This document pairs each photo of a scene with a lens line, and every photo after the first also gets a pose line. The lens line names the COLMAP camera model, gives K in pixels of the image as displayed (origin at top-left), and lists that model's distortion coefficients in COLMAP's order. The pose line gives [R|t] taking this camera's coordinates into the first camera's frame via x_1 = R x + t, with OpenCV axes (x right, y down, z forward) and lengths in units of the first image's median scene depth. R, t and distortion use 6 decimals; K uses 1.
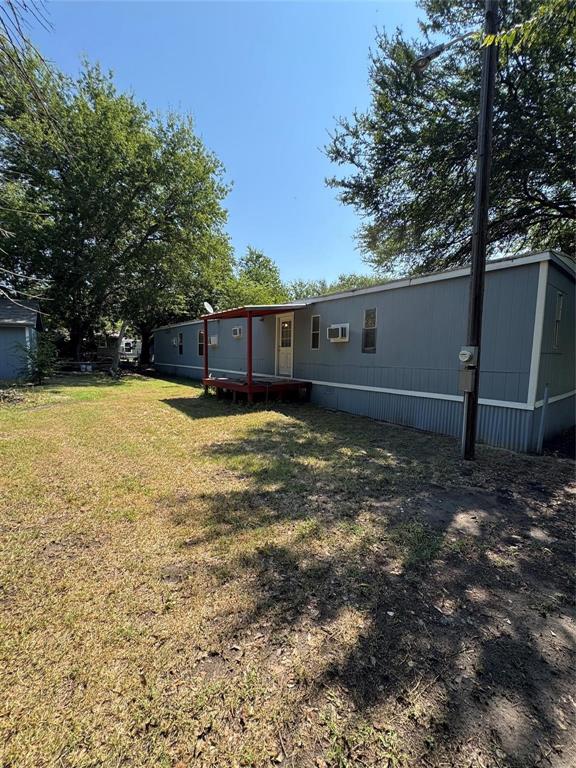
lens RADIAL K [[306.3, 0, 287.2], [0, 306.3, 382.8], [0, 0, 1]] dist [-0.003033, -0.000556]
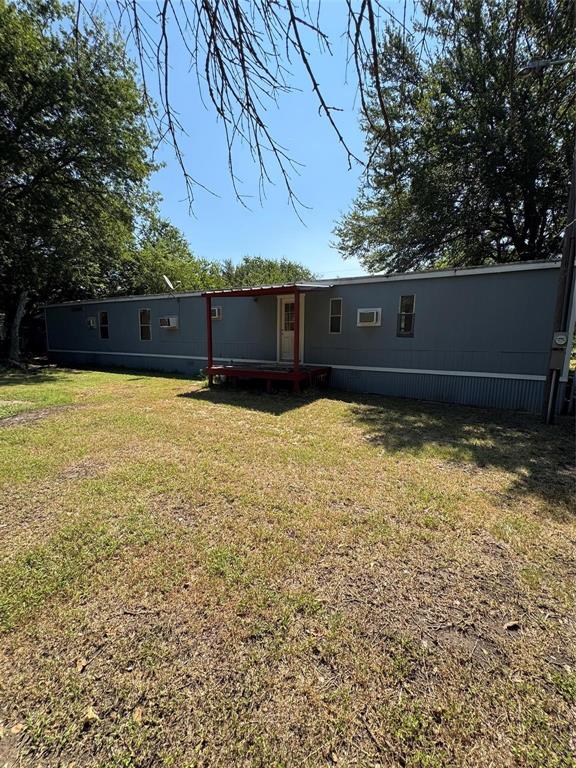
lens RADIAL K [[306.3, 0, 287.5], [0, 306.3, 383.1], [0, 0, 1]] dist [-0.003033, -0.000556]
pose [[0.921269, -0.057847, 0.384599, -0.434992], [0.037005, 0.997428, 0.061379, -0.015368], [-0.387161, -0.042315, 0.921041, 0.143821]]
